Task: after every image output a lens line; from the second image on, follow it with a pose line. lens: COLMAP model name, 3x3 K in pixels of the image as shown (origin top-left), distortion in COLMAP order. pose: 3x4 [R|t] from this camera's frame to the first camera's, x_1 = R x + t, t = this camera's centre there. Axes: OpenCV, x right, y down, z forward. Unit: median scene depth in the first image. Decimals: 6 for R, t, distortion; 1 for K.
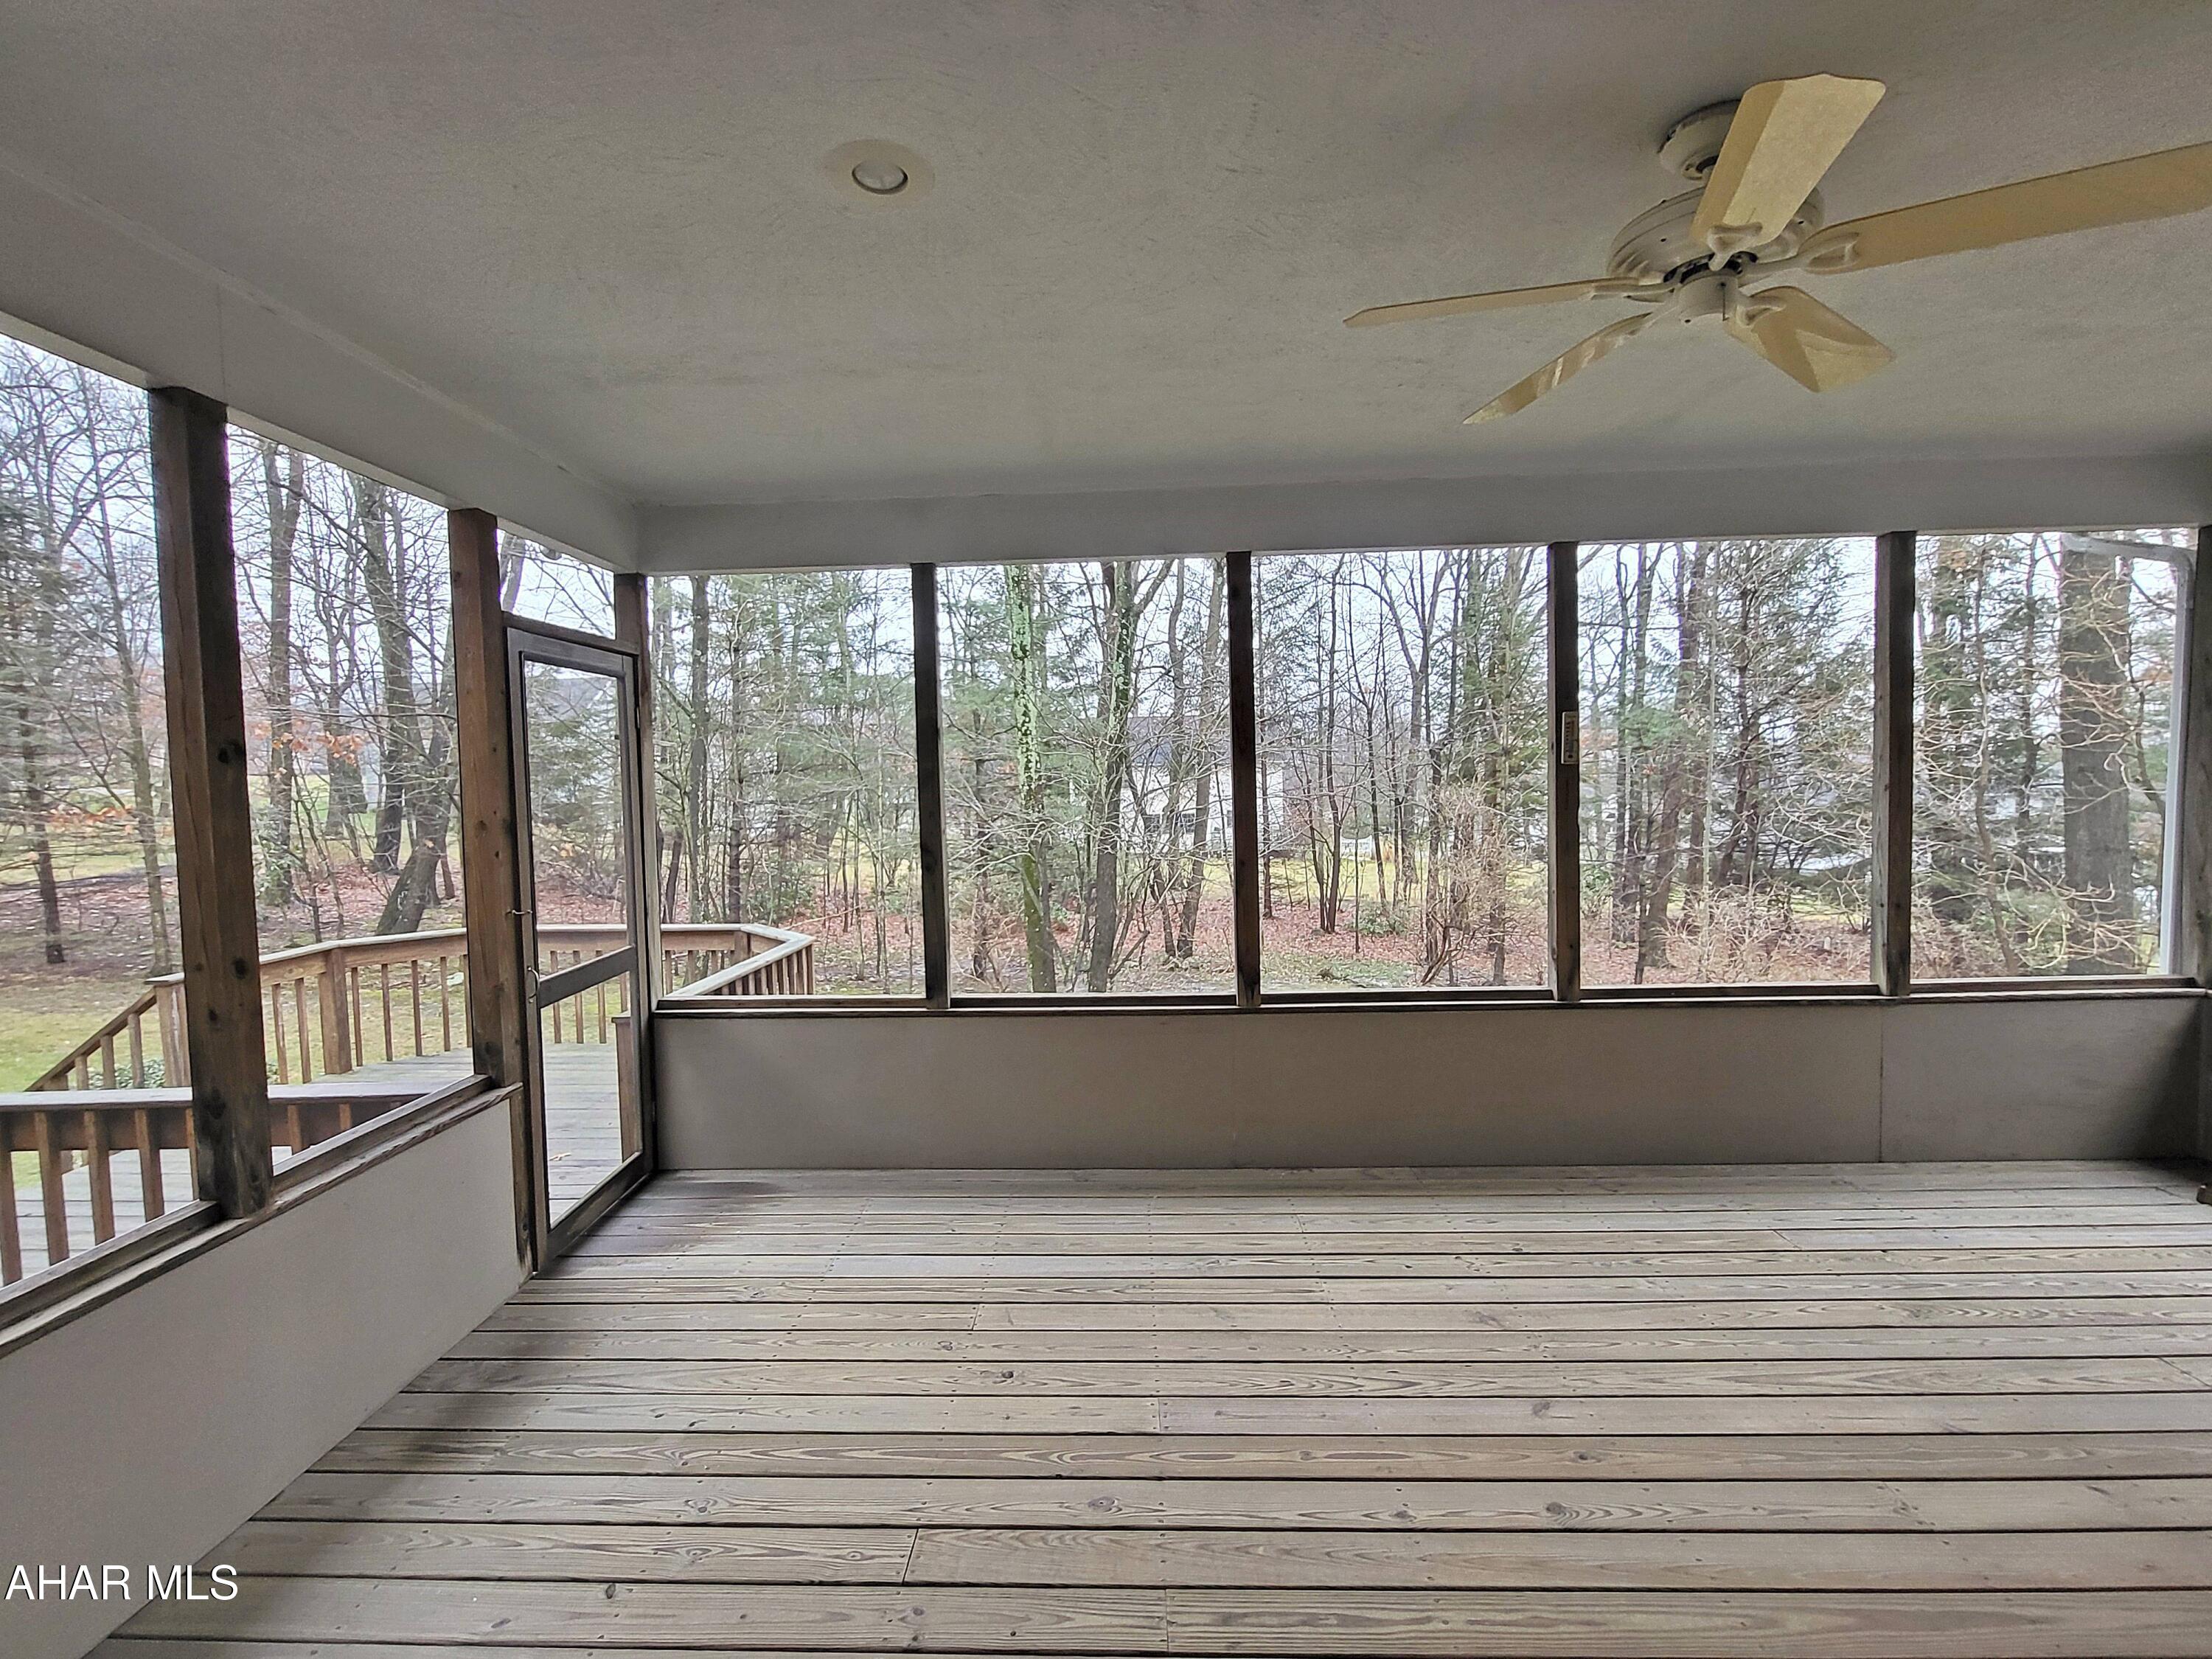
lens RADIAL K [[950.0, 0, 1088.1], [0, 950.0, 826.1], [0, 0, 1]] dist [-0.001991, -0.000383]
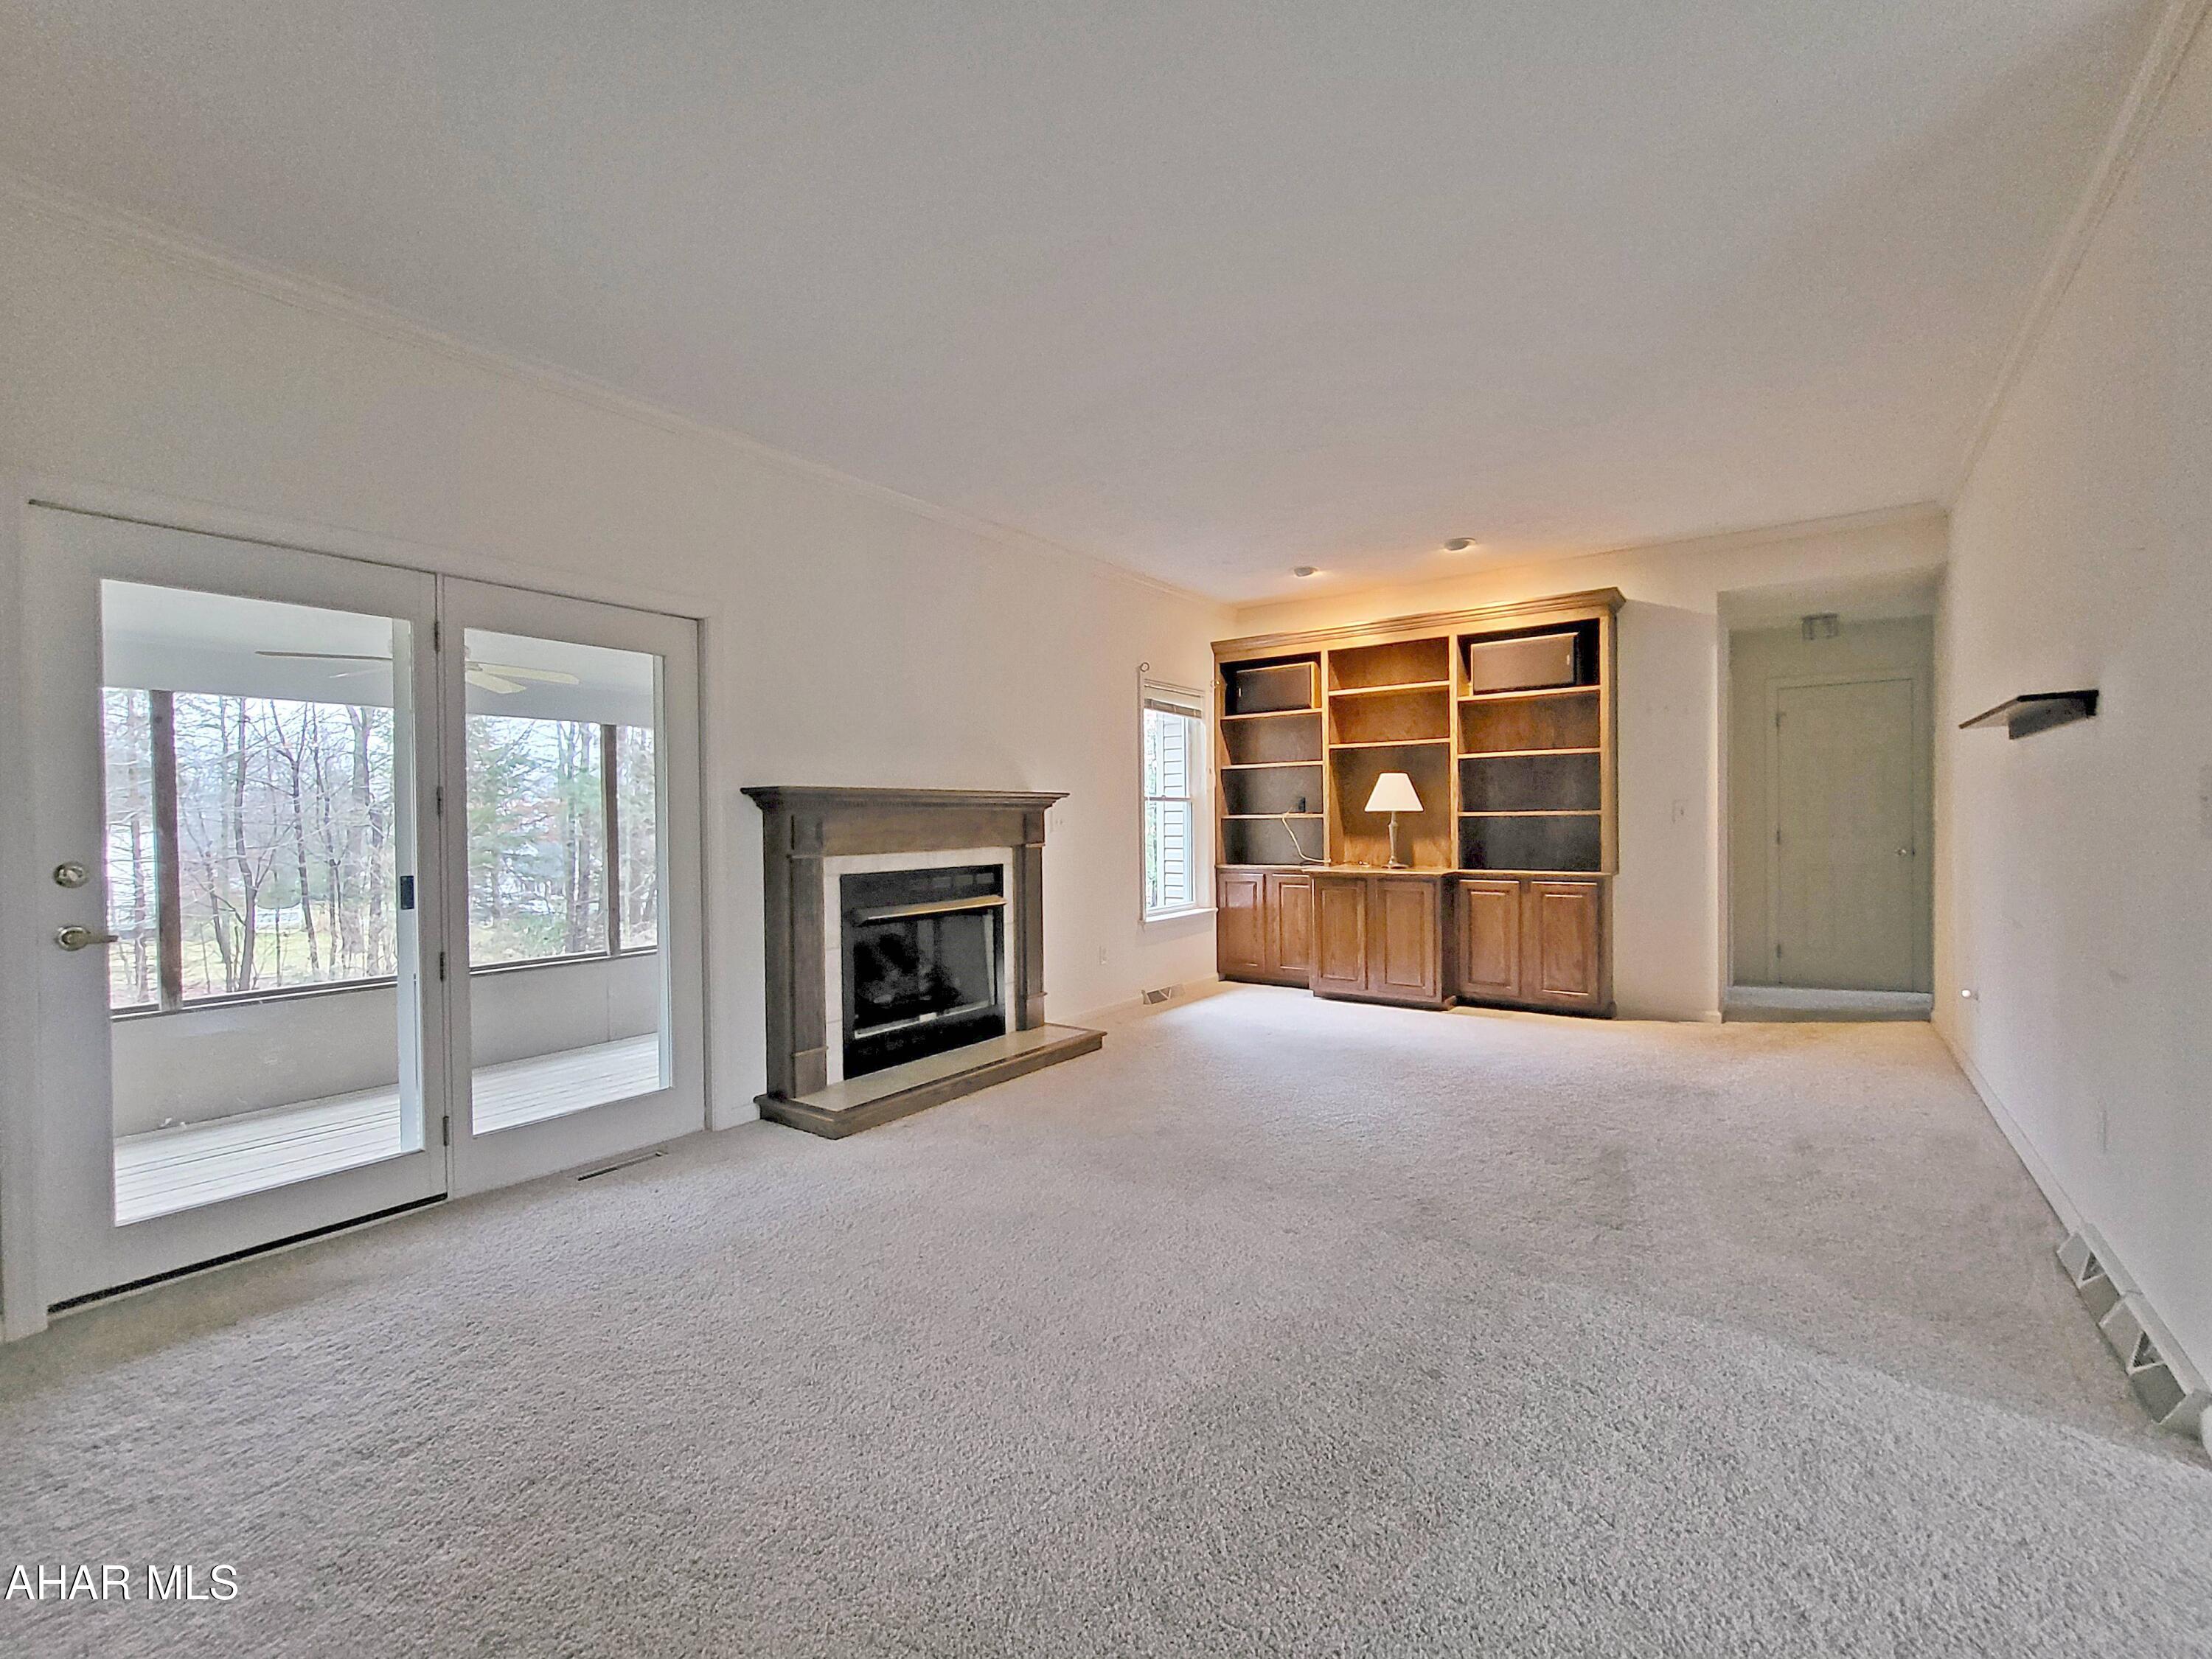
lens RADIAL K [[950.0, 0, 1088.1], [0, 950.0, 826.1], [0, 0, 1]] dist [-0.001991, -0.000383]
pose [[0.556160, 0.010410, 0.831010, -0.036070], [0.042387, 0.998265, -0.040873, 0.006634], [-0.829993, 0.057956, 0.554754, -0.132966]]
